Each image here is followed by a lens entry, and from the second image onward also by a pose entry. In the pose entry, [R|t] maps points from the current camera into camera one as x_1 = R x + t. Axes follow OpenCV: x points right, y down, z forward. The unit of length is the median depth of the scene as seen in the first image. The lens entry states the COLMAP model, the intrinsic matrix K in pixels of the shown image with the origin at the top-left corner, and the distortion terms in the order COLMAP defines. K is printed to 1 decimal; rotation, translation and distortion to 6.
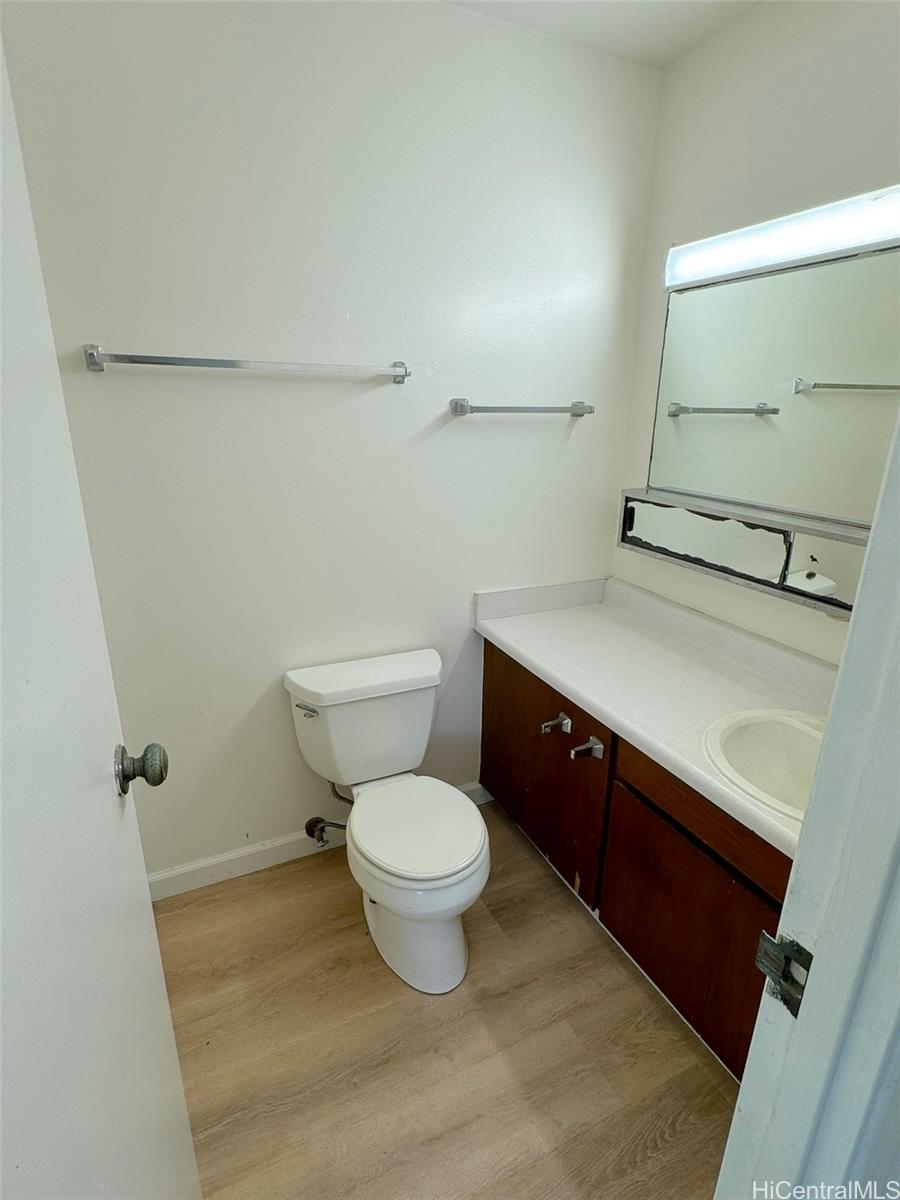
lens RADIAL K [[634.3, 0, 450.0], [0, 634.3, 600.0], [0, 0, 1]] dist [-0.057360, 0.000969]
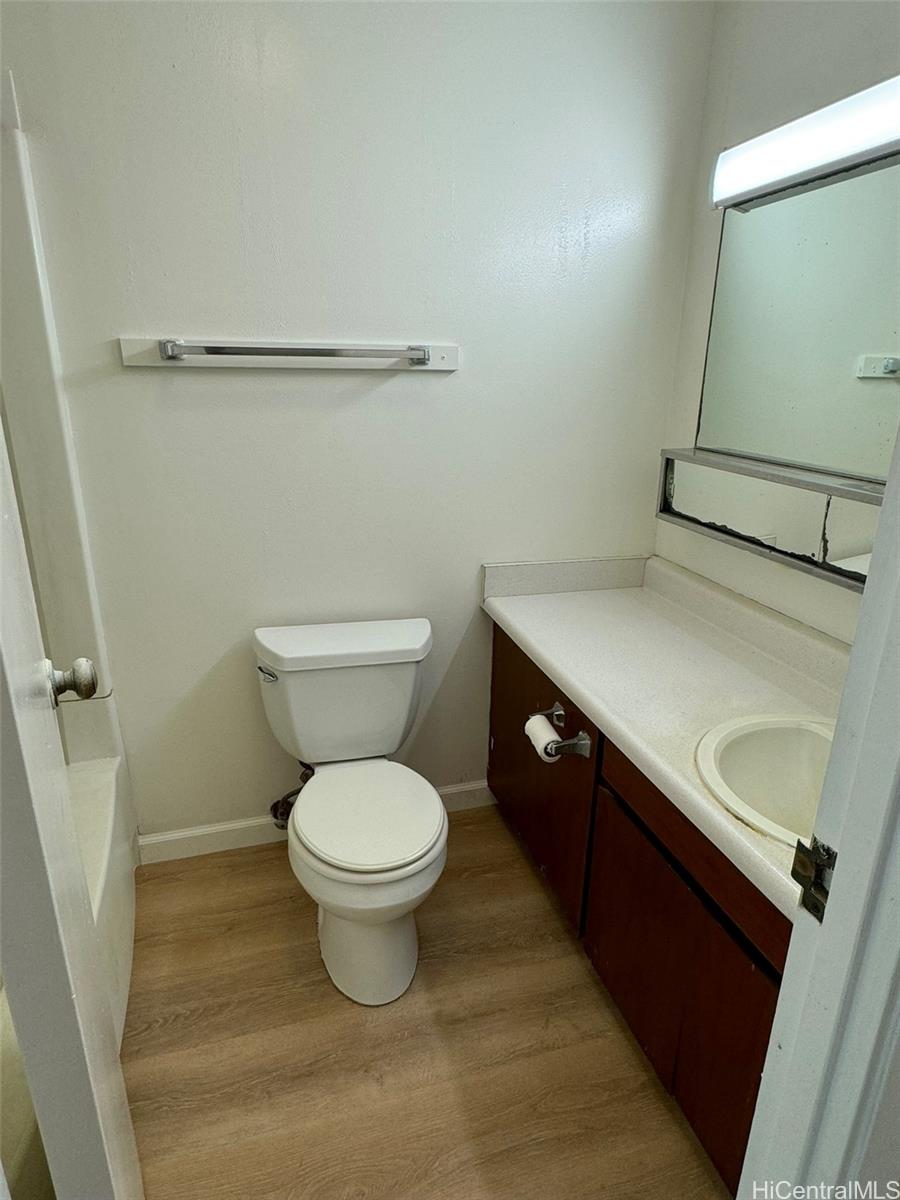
lens RADIAL K [[715.5, 0, 450.0], [0, 715.5, 600.0], [0, 0, 1]] dist [-0.049954, -0.002053]
pose [[0.988238, 0.068278, -0.136838, 0.164171], [-0.067758, 0.997666, 0.008457, 0.043598], [0.137096, 0.000914, 0.990557, 0.028534]]
